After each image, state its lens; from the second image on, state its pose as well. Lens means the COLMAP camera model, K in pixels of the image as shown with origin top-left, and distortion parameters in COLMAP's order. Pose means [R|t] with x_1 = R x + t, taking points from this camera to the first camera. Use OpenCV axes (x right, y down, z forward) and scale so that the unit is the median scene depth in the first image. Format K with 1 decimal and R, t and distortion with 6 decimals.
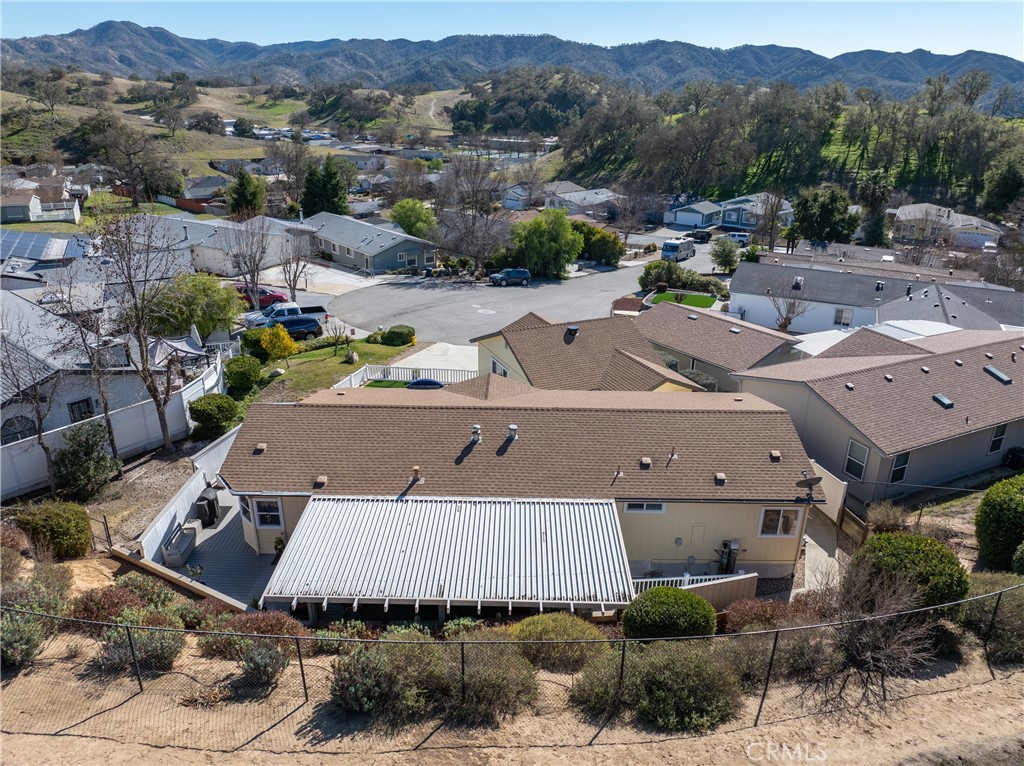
lens RADIAL K [[728.3, 0, 510.1], [0, 728.3, 378.6], [0, 0, 1]] dist [-0.035896, -0.000695]
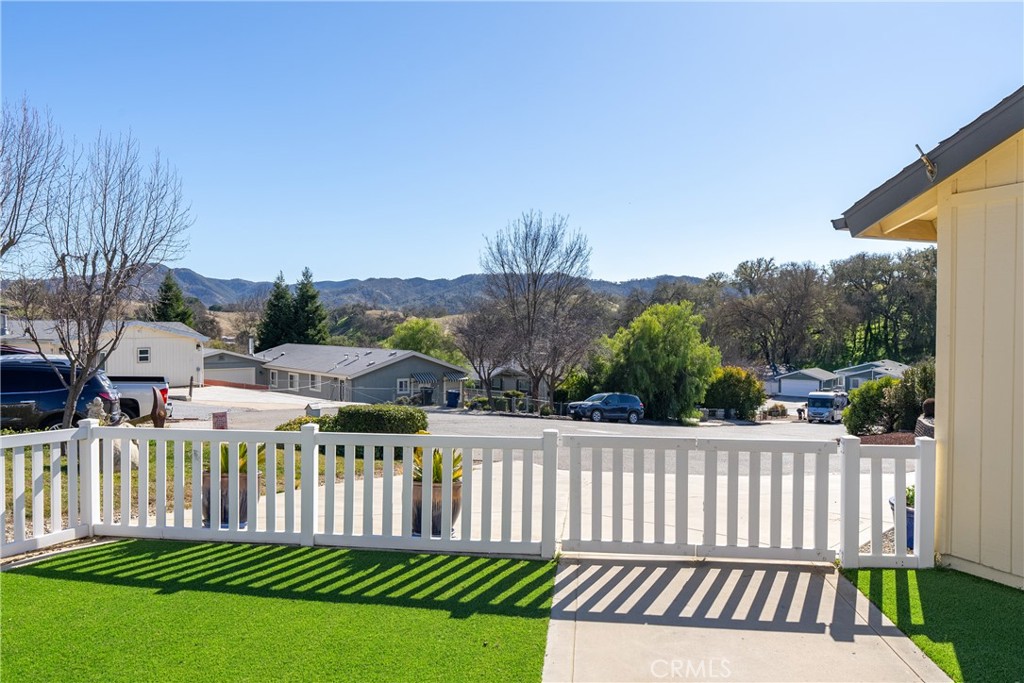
lens RADIAL K [[759.1, 0, 509.2], [0, 759.1, 337.3], [0, 0, 1]] dist [-0.001906, -0.003674]
pose [[0.999837, -0.007887, -0.016224, -0.057163], [0.001570, 0.933985, -0.357309, 0.009299], [0.017971, 0.357225, 0.933845, 0.432298]]
